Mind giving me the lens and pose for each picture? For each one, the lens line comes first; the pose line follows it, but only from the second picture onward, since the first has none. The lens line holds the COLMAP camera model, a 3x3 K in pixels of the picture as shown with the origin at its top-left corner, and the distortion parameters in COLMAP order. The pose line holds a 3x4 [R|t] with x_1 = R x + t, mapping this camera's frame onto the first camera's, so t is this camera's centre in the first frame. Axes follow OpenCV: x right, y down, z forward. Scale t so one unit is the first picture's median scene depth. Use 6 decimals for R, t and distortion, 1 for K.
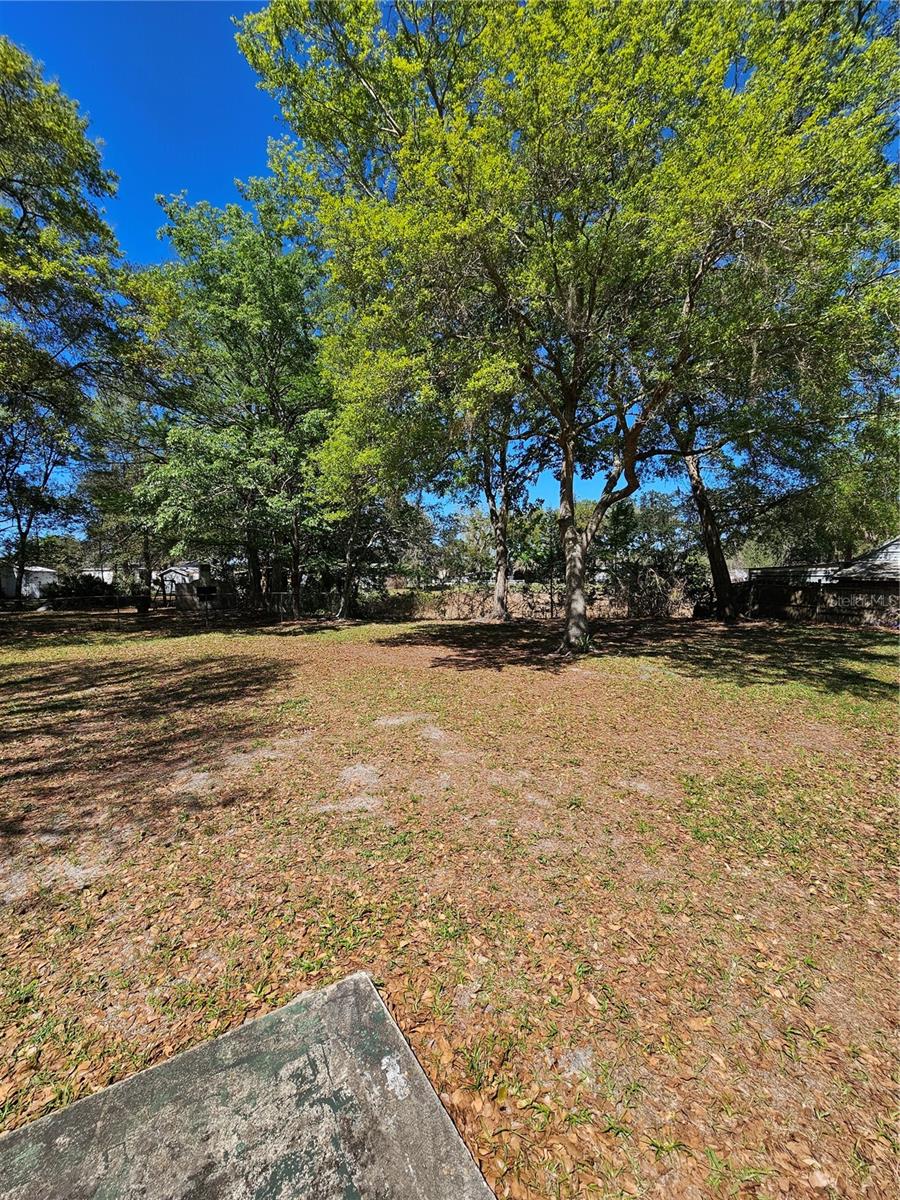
lens RADIAL K [[487.7, 0, 445.6], [0, 487.7, 598.3], [0, 0, 1]] dist [-0.003264, -0.000052]
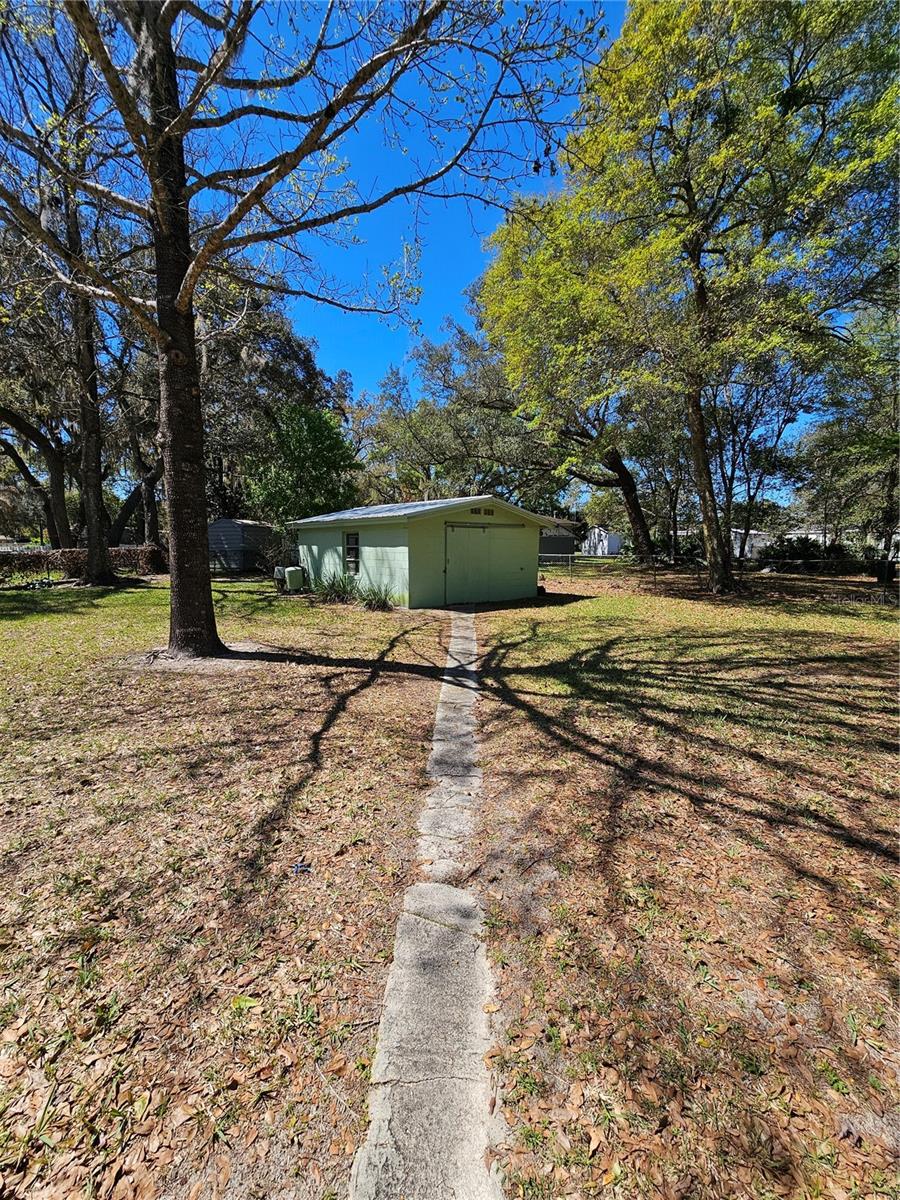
lens RADIAL K [[487.7, 0, 445.6], [0, 487.7, 598.3], [0, 0, 1]] dist [-0.003264, -0.000052]
pose [[0.350314, 0.114662, -0.929587, -0.153981], [-0.047665, 0.993375, 0.104567, 0.006809], [0.935419, 0.007677, 0.353458, 0.035529]]
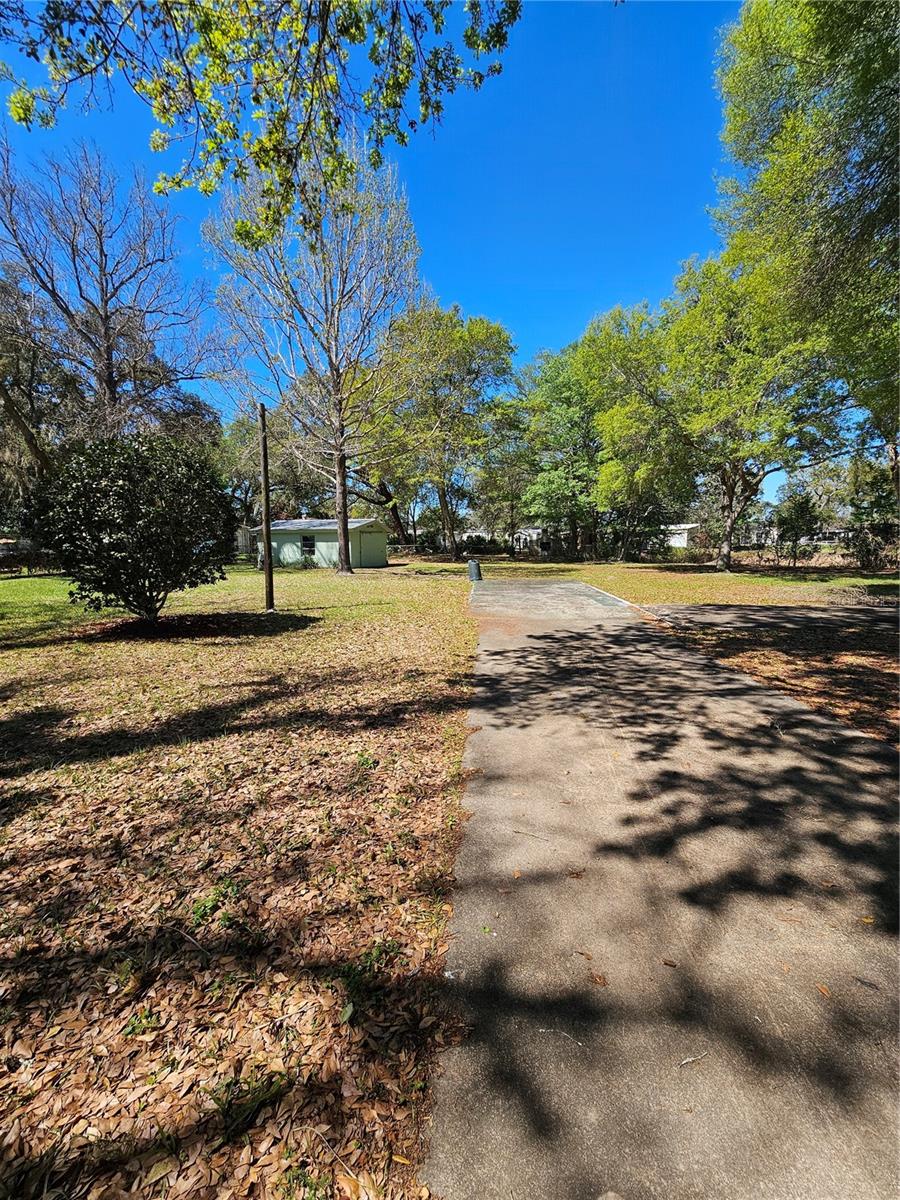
lens RADIAL K [[491.2, 0, 443.6], [0, 491.2, 595.9], [0, 0, 1]] dist [0.002199, -0.002485]
pose [[0.804498, 0.071205, -0.589672, 0.315743], [-0.026518, 0.996104, 0.084104, 0.036686], [0.593364, -0.052025, 0.803252, -0.761120]]
